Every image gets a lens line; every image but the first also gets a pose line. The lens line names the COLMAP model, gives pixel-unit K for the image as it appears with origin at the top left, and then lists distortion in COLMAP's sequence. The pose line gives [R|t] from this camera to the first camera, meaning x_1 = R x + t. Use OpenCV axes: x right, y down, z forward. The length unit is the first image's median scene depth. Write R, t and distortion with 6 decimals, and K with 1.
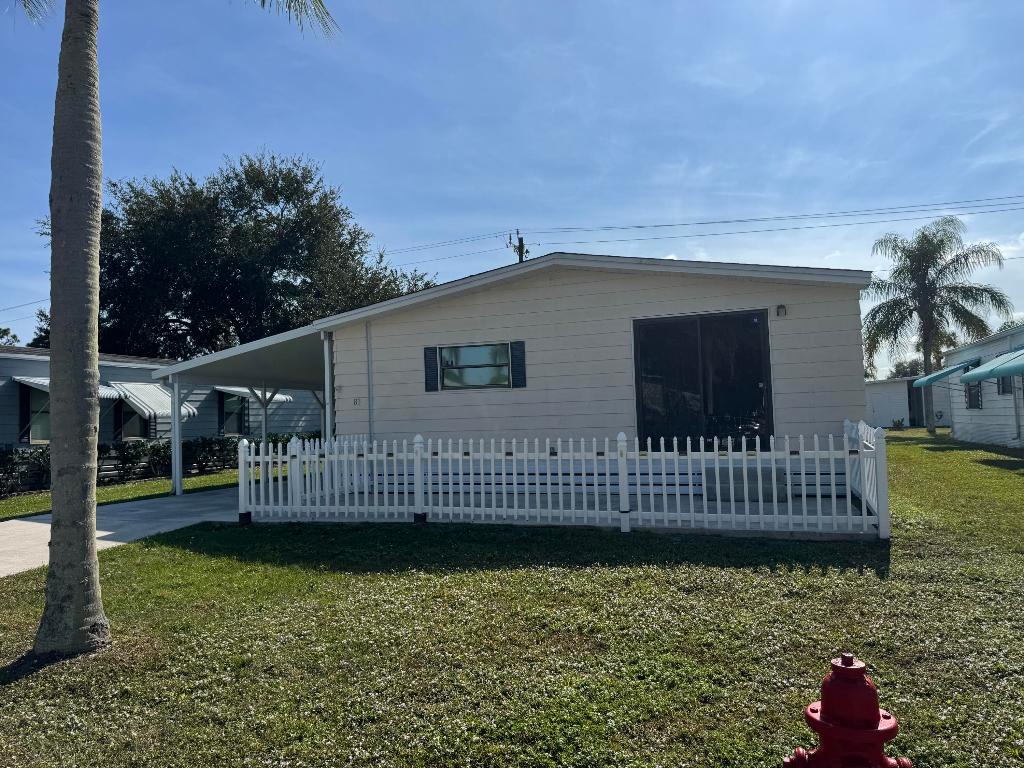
lens RADIAL K [[758.1, 0, 512.0], [0, 758.1, 384.0], [0, 0, 1]] dist [0.049415, -0.004079]
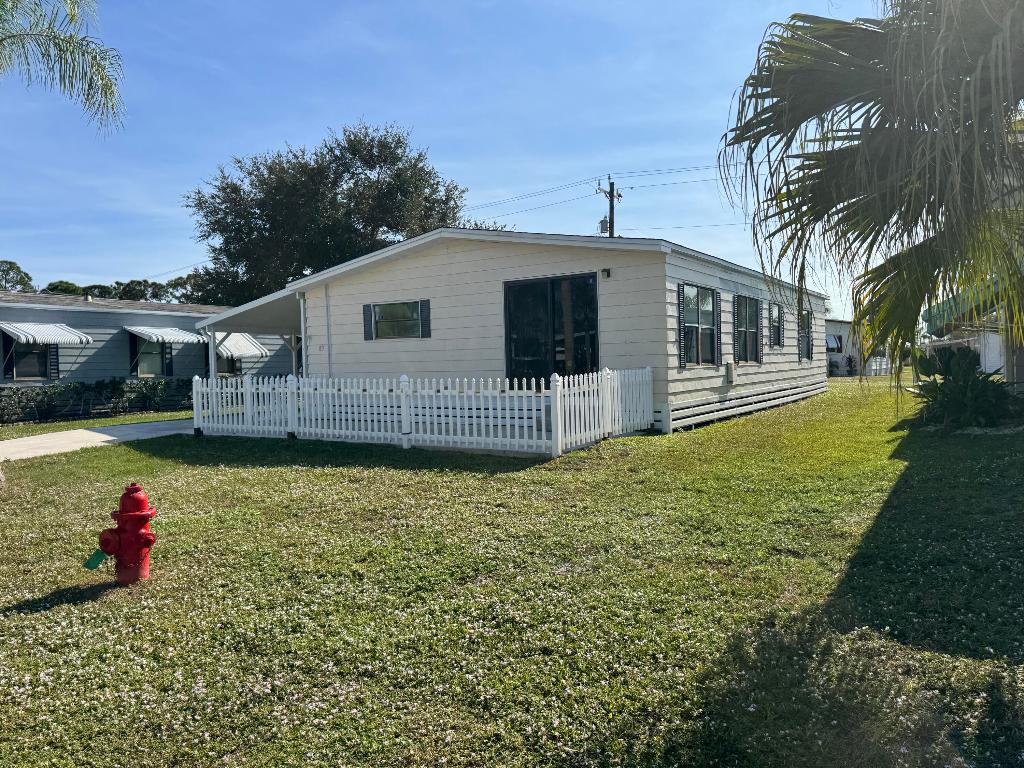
lens RADIAL K [[734.2, 0, 510.8], [0, 734.2, 418.1], [0, 0, 1]] dist [0.024798, -0.005544]
pose [[0.971234, 0.026707, -0.236623, 0.401330], [0.003441, 0.992013, 0.126087, -0.014656], [0.238100, -0.123275, 0.963386, -0.129014]]
